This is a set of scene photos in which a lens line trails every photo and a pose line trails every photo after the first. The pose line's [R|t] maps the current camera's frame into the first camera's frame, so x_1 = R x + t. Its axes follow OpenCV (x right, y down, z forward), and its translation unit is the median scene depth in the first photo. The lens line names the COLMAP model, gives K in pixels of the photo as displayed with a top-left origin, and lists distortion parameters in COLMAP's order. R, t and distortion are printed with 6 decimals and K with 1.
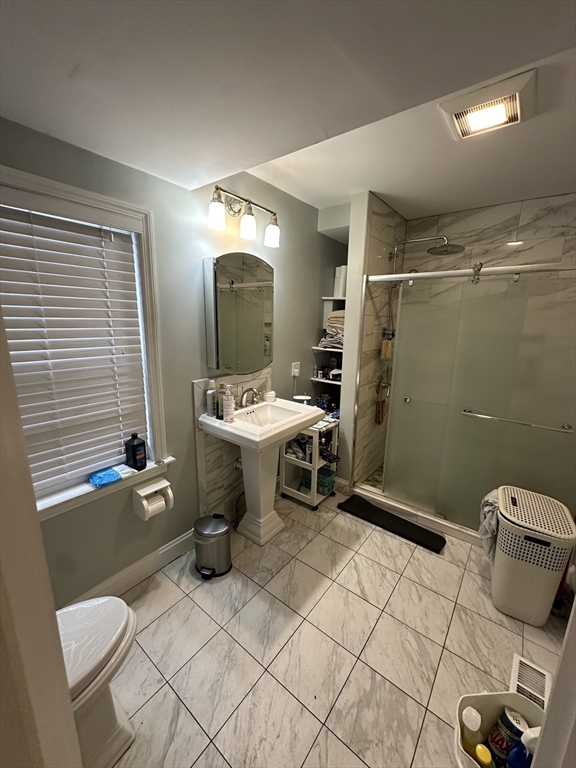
lens RADIAL K [[306.4, 0, 289.5], [0, 306.4, 383.6], [0, 0, 1]] dist [-0.002952, 0.000897]
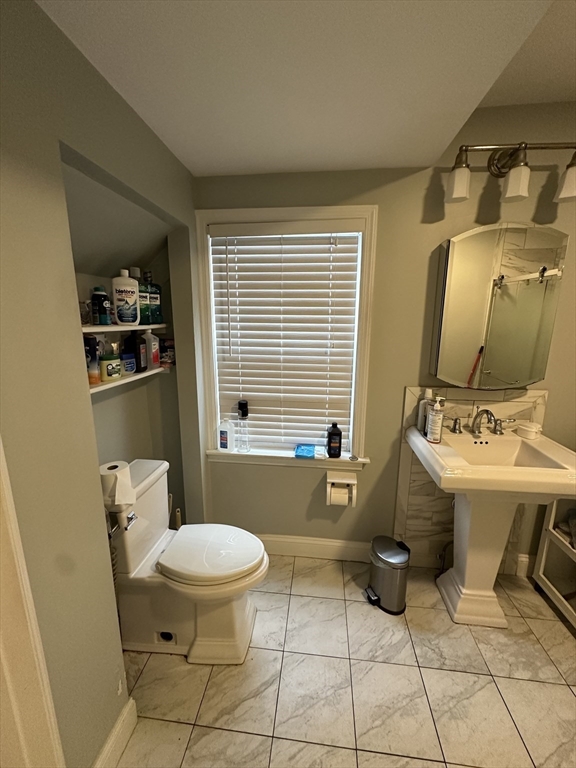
lens RADIAL K [[306.4, 0, 288.4], [0, 306.4, 382.8], [0, 0, 1]] dist [-0.002952, 0.000897]
pose [[0.526367, 0.156672, -0.835698, 0.224254], [-0.176310, 0.981625, 0.072980, -0.019010], [0.831777, 0.108928, 0.544318, 0.204261]]
